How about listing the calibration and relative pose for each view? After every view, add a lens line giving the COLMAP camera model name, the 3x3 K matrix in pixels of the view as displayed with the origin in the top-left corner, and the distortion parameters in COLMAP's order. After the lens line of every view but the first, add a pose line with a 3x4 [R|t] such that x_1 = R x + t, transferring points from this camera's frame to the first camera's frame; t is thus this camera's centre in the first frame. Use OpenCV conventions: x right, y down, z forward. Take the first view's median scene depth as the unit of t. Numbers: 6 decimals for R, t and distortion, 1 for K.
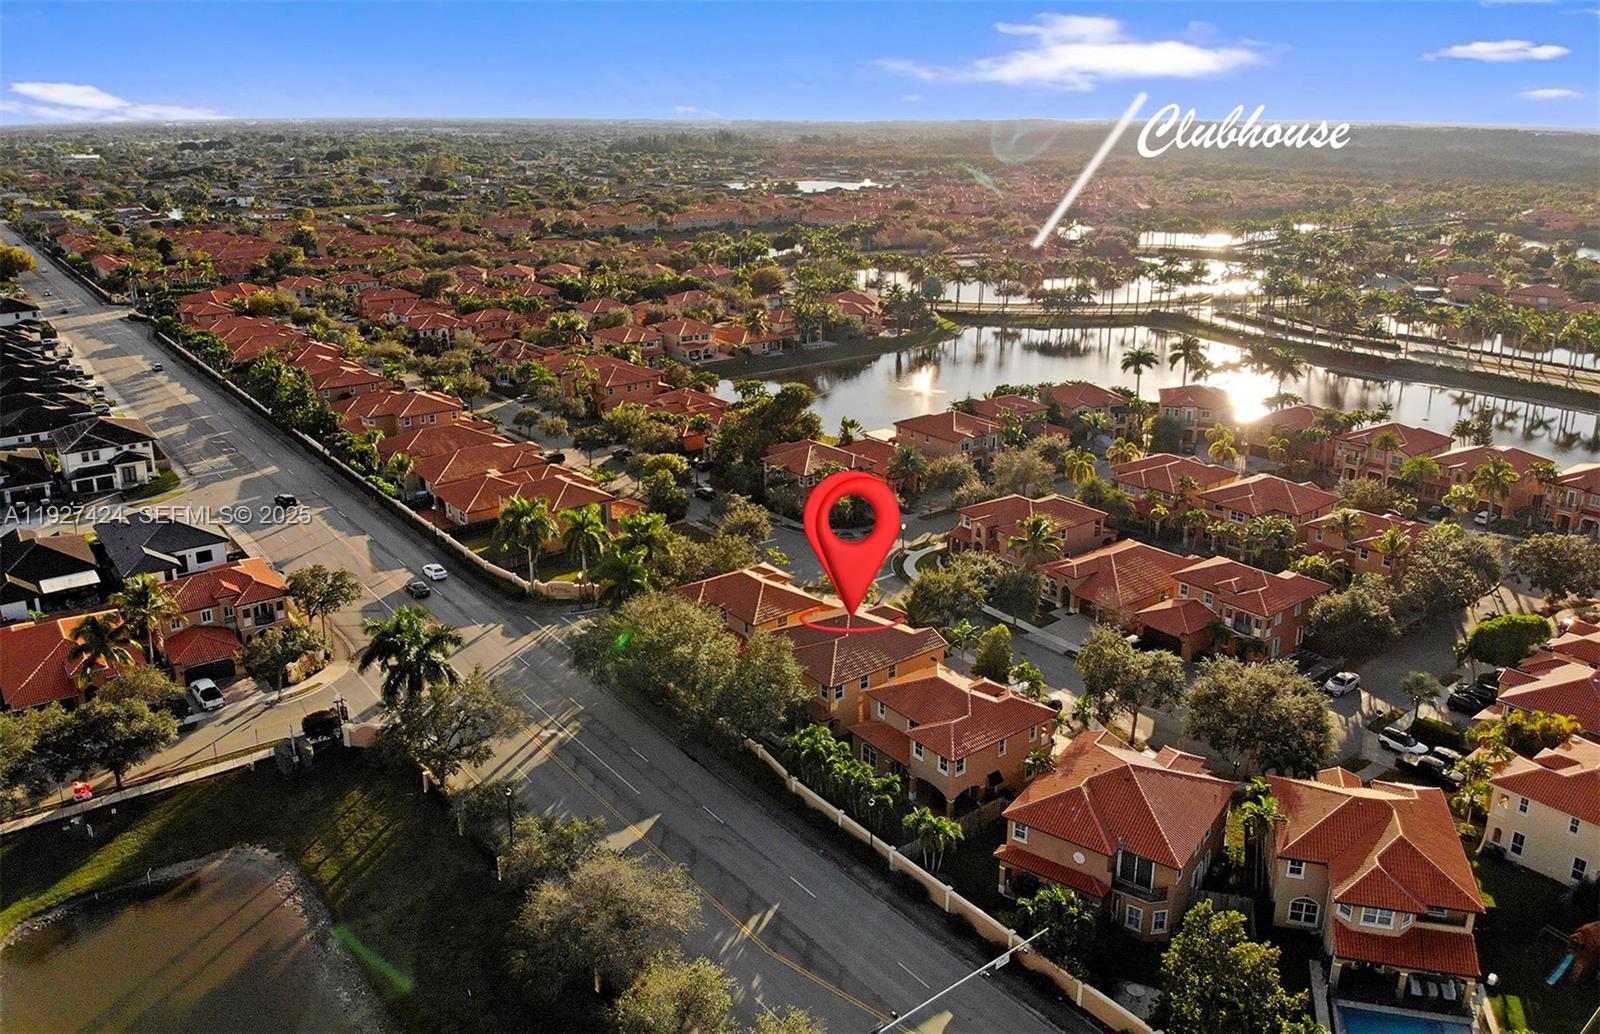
lens RADIAL K [[1160.8, 0, 801.1], [0, 1160.8, 458.7], [0, 0, 1]] dist [0.082073, -0.212586]
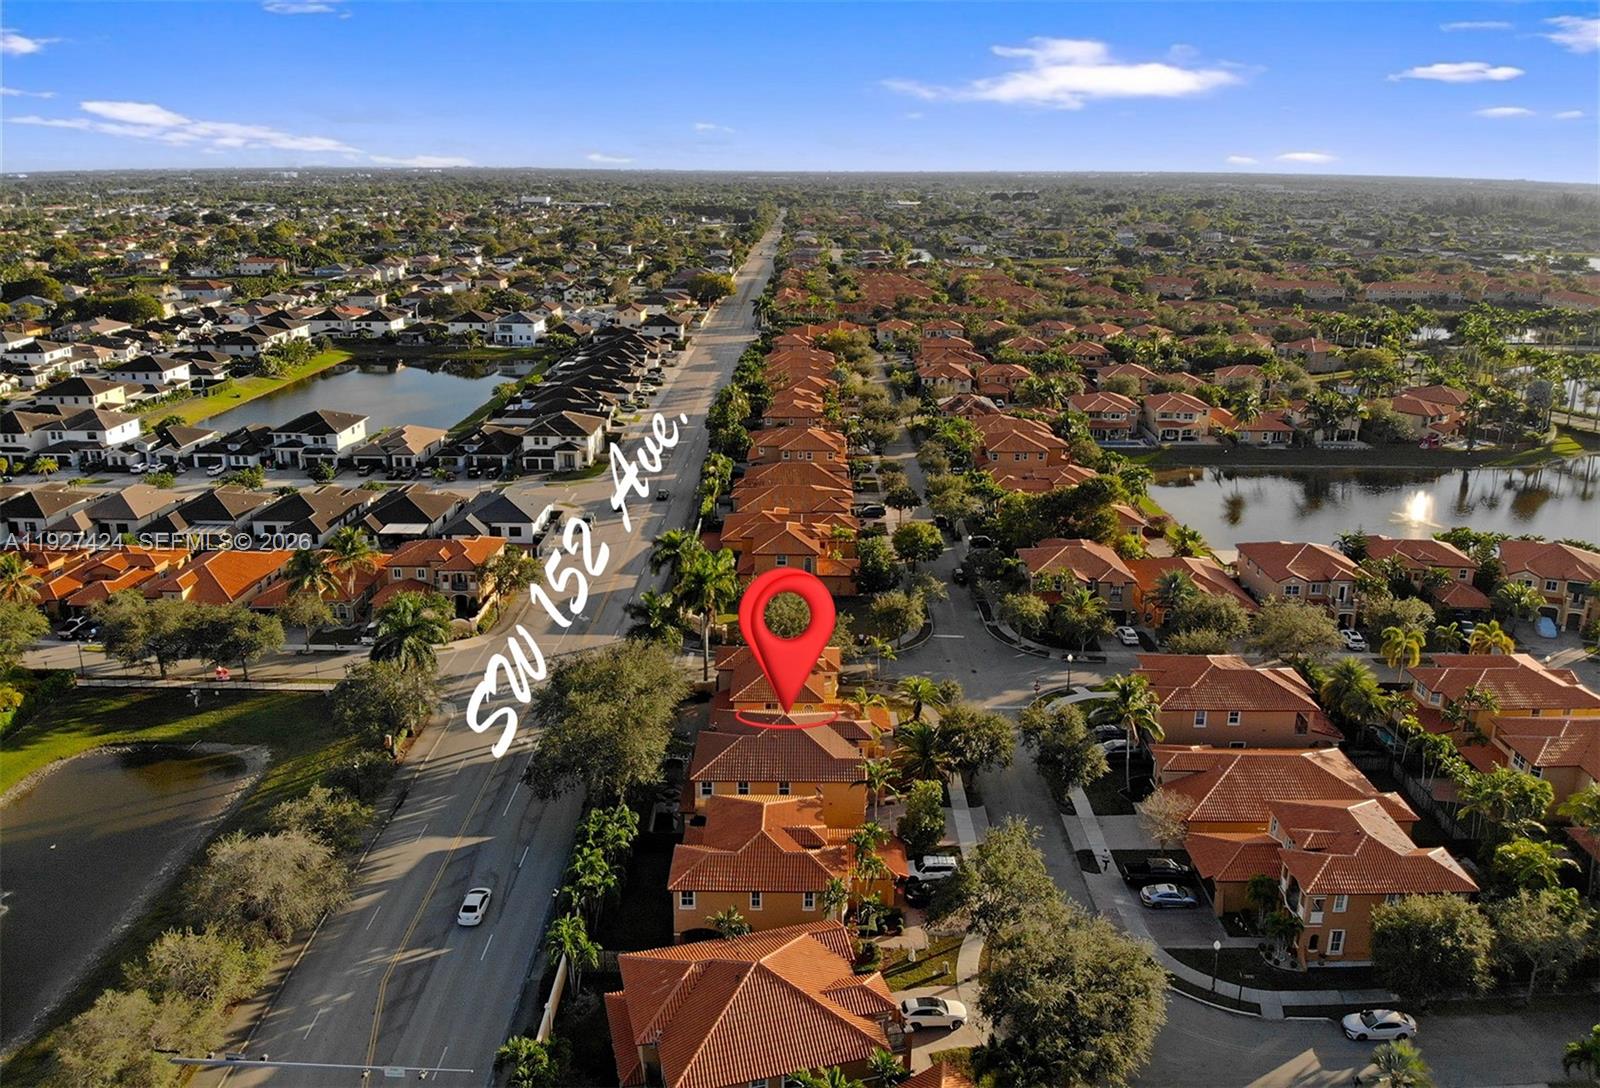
lens RADIAL K [[1143.8, 0, 800.0], [0, 1143.8, 544.0], [0, 0, 1]] dist [0.063466, -0.150168]
pose [[0.781366, 0.195062, -0.592805, 0.368445], [-0.178413, 0.980073, 0.087330, -0.052160], [0.598027, 0.037528, 0.800597, 0.187061]]
